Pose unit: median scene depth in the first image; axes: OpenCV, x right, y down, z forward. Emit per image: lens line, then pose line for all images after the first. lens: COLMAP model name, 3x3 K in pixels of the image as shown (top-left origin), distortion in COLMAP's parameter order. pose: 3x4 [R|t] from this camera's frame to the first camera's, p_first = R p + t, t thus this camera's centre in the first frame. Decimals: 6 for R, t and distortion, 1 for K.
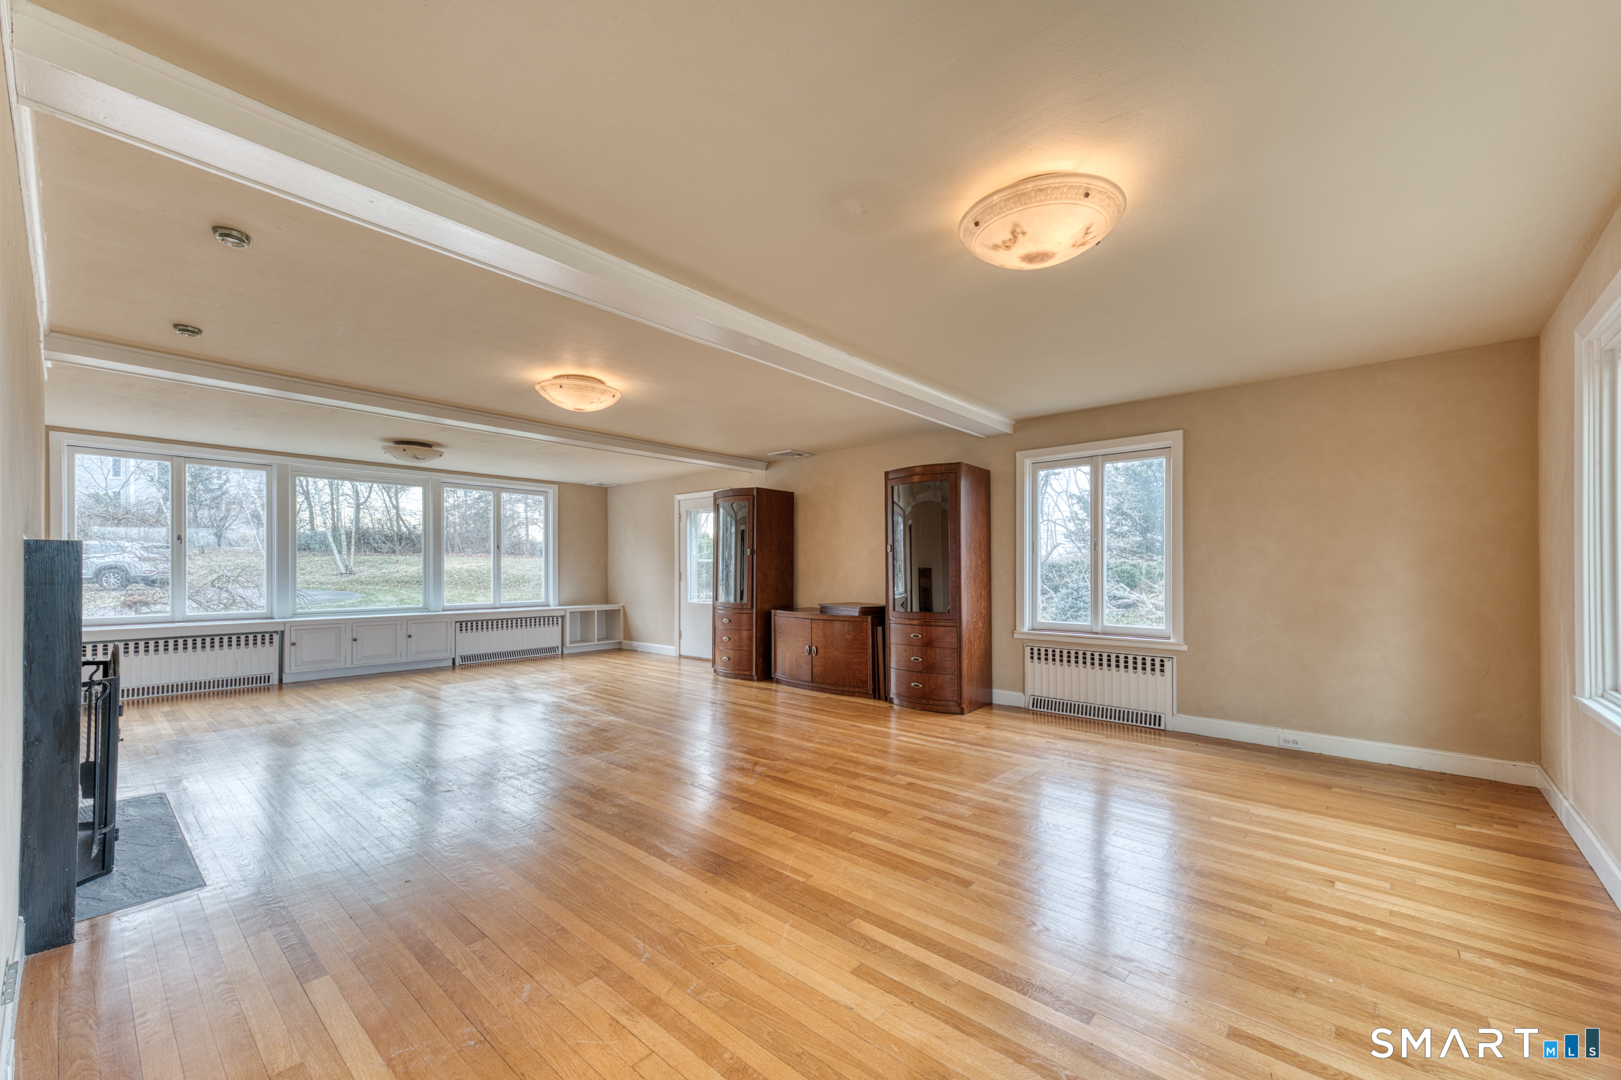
lens RADIAL K [[653.3, 0, 812.9], [0, 653.3, 542.9], [0, 0, 1]] dist [0.000188, 0.000948]
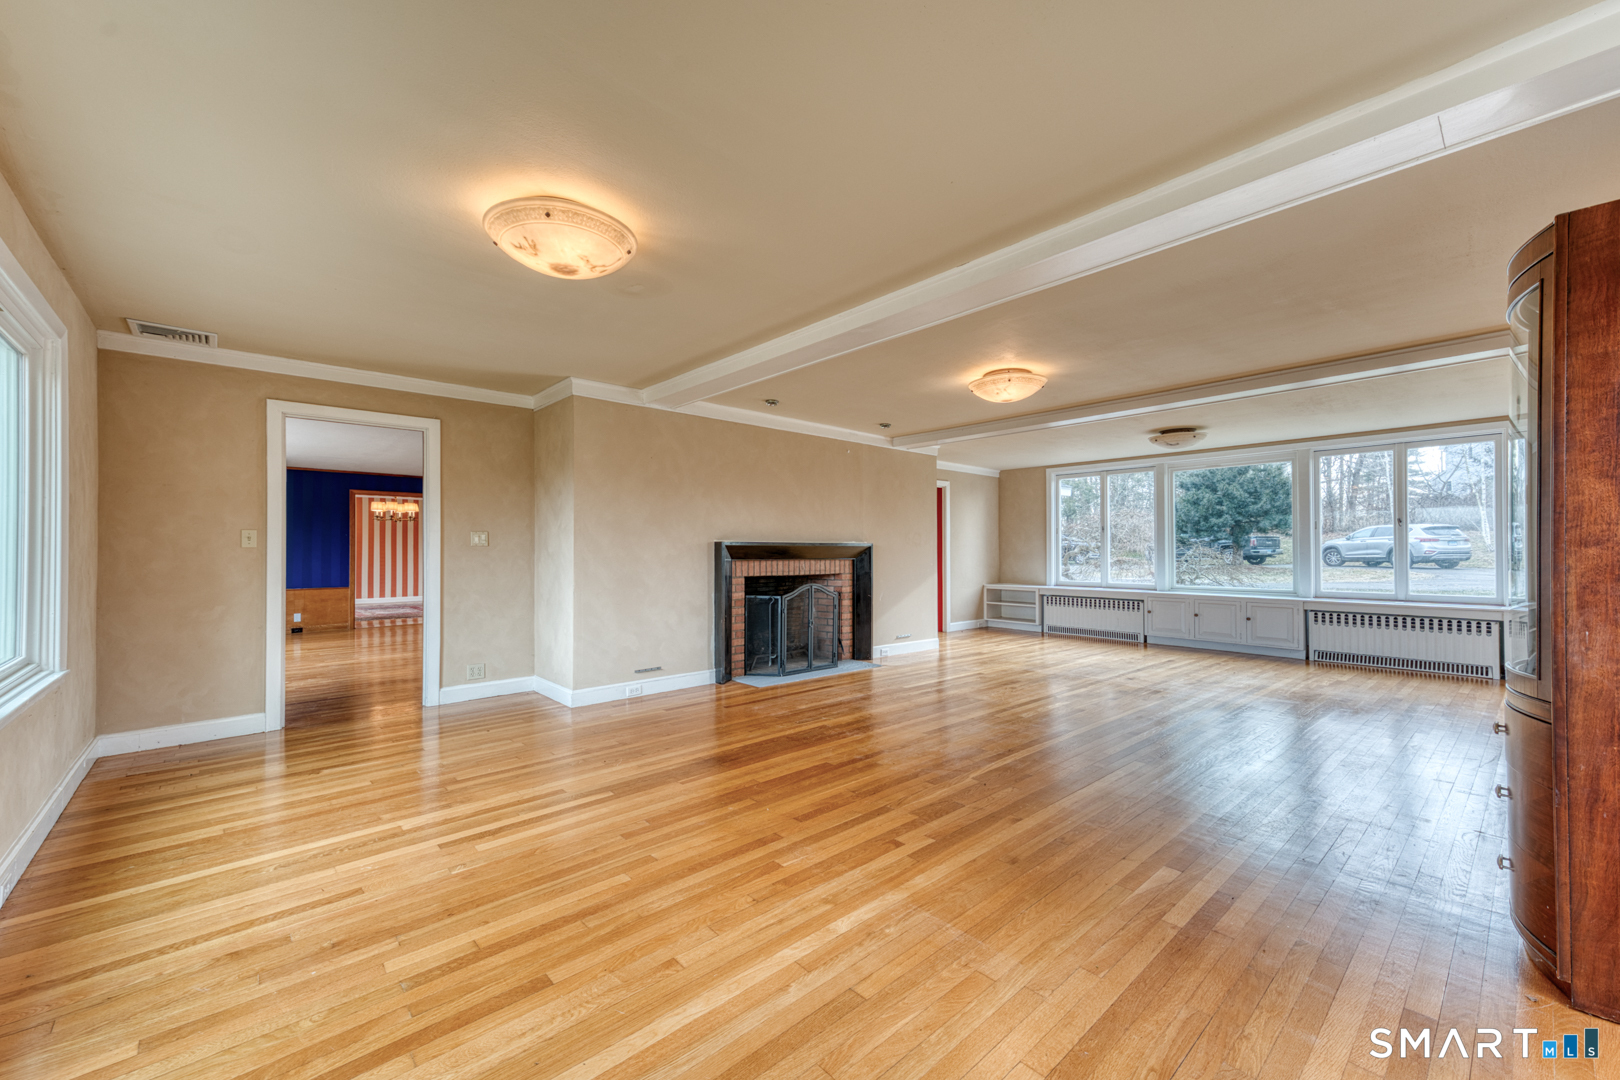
lens RADIAL K [[652.9, 0, 815.8], [0, 652.9, 543.8], [0, 0, 1]] dist [0.000188, 0.000948]
pose [[-0.114091, -0.003797, -0.993463, 0.765598], [0.035211, 0.999349, -0.007863, 0.028954], [0.992846, -0.035878, -0.113883, 0.862026]]
